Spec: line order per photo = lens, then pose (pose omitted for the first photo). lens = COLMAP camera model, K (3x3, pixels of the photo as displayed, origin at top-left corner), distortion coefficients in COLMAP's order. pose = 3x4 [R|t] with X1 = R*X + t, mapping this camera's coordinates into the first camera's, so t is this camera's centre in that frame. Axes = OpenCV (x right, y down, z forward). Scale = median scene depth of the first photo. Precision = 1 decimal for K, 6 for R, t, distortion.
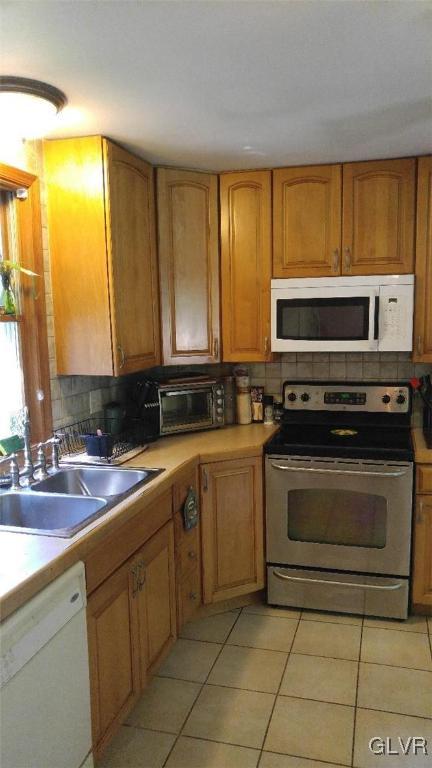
lens RADIAL K [[559.4, 0, 222.4], [0, 559.4, 393.1], [0, 0, 1]] dist [0.164992, -0.465785]
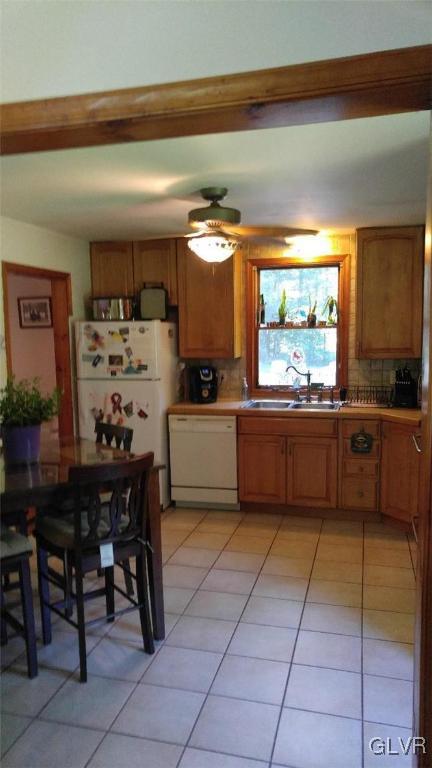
lens RADIAL K [[559.4, 0, 222.4], [0, 559.4, 393.1], [0, 0, 1]] dist [0.164992, -0.465785]
pose [[0.020157, 0.126503, -0.991761, 1.594293], [-0.118888, 0.985228, 0.123253, -0.094367], [0.992703, 0.115424, 0.034899, 0.530670]]
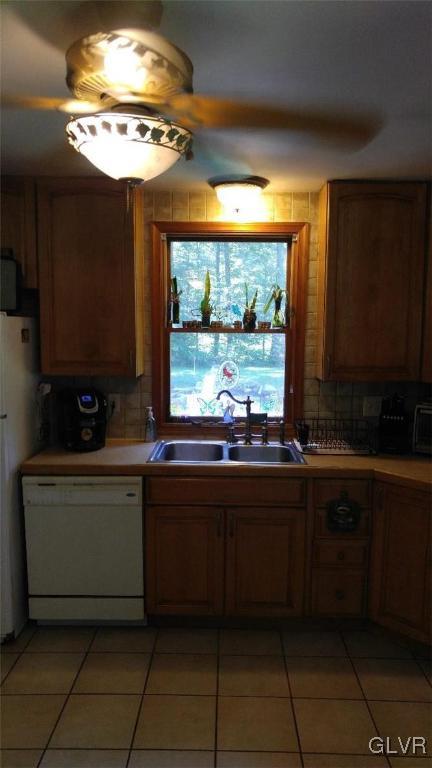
lens RADIAL K [[559.4, 0, 222.4], [0, 559.4, 393.1], [0, 0, 1]] dist [0.164992, -0.465785]
pose [[0.254630, 0.129661, -0.958307, 0.885396], [-0.141221, 0.985332, 0.095795, -0.088505], [0.956671, 0.110941, 0.269206, 0.483874]]
